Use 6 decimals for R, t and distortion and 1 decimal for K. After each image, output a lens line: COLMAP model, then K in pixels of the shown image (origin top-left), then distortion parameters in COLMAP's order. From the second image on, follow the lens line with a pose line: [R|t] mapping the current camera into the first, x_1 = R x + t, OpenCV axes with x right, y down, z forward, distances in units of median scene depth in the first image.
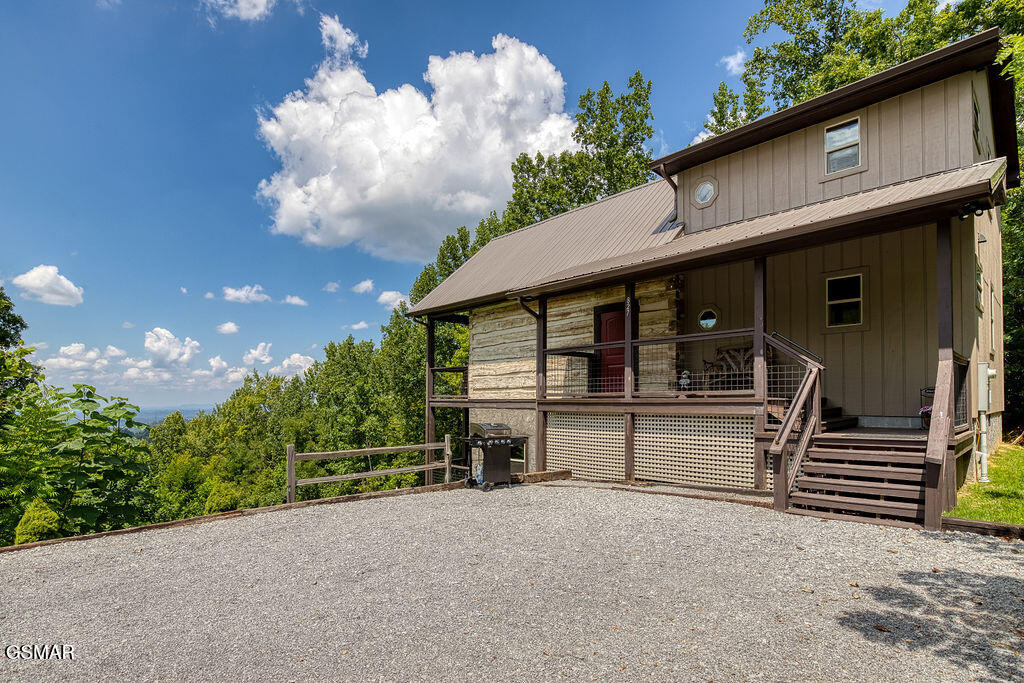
lens RADIAL K [[561.0, 0, 493.5], [0, 561.0, 330.7], [0, 0, 1]] dist [-0.026663, 0.002220]
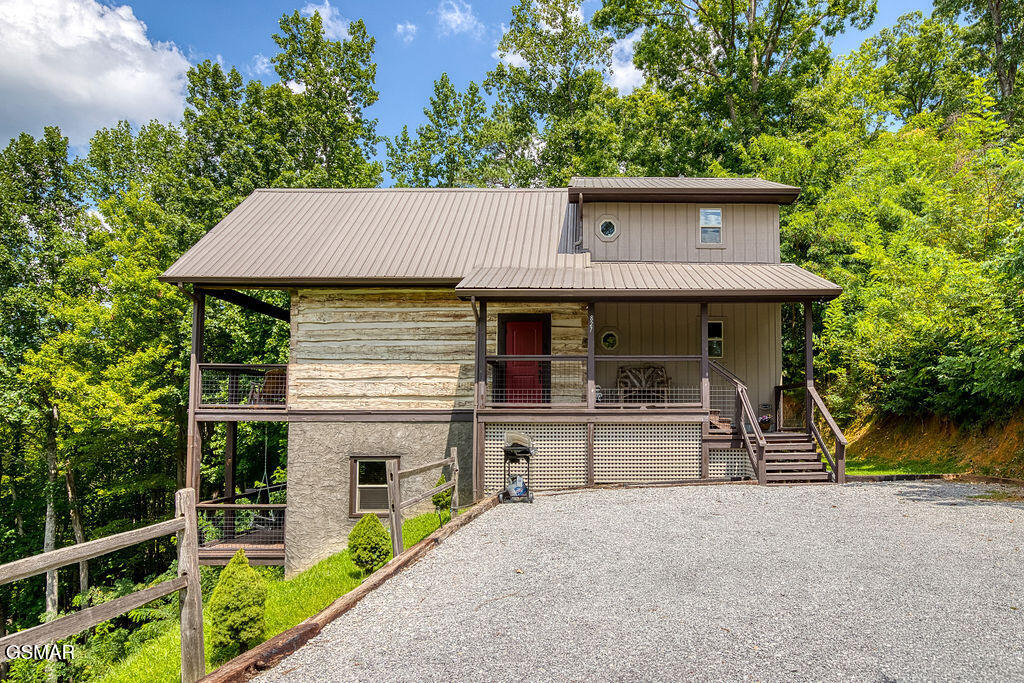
lens RADIAL K [[700.6, 0, 574.9], [0, 700.6, 352.1], [0, 0, 1]] dist [-0.023950, -0.004681]
pose [[0.576584, 0.073469, 0.813728, -0.723797], [-0.098971, 0.994895, -0.019698, 0.033916], [-0.811022, -0.069177, 0.580912, 0.206731]]
